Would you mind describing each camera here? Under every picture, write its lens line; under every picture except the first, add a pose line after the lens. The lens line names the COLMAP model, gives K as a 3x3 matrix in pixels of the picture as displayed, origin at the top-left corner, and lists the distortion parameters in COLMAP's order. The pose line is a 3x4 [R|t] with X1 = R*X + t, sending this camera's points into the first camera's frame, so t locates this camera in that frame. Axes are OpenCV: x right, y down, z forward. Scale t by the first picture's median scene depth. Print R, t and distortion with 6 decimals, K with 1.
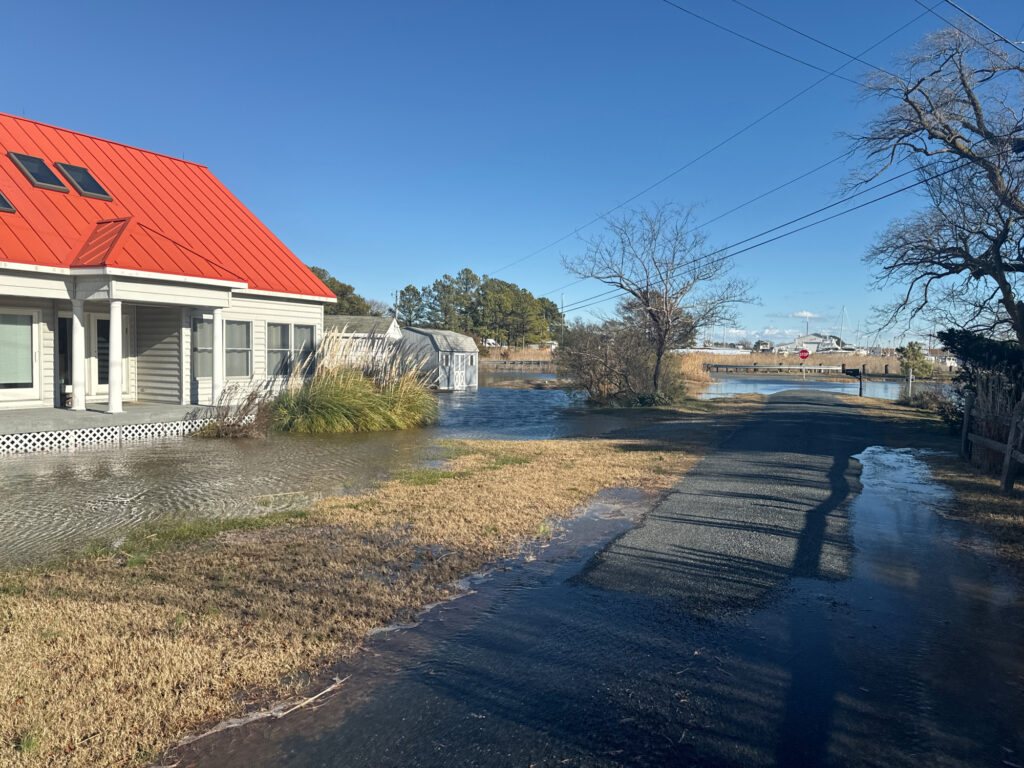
lens RADIAL K [[721.4, 0, 512.4], [0, 721.4, 353.9], [0, 0, 1]] dist [0.001603, 0.001040]
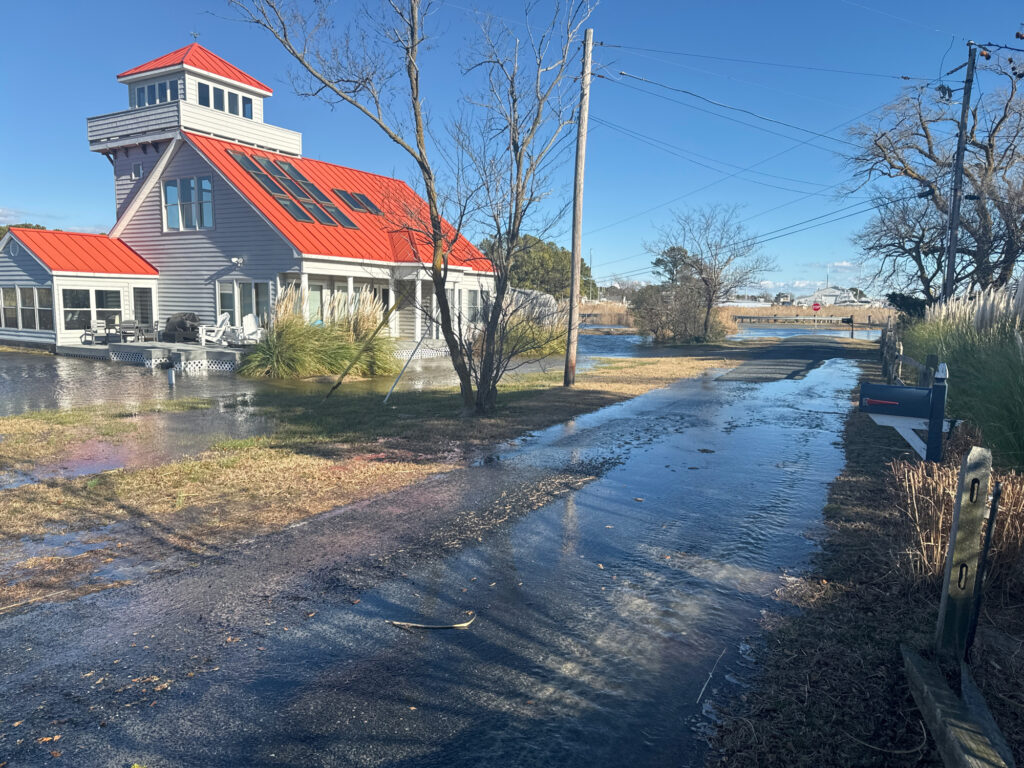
lens RADIAL K [[728.6, 0, 512.0], [0, 728.6, 384.0], [0, 0, 1]] dist [0.110215, -0.244315]
pose [[0.999841, -0.000403, -0.017819, -0.174402], [0.002269, 0.994489, 0.104817, -0.003561], [0.017678, -0.104841, 0.994332, -0.522523]]
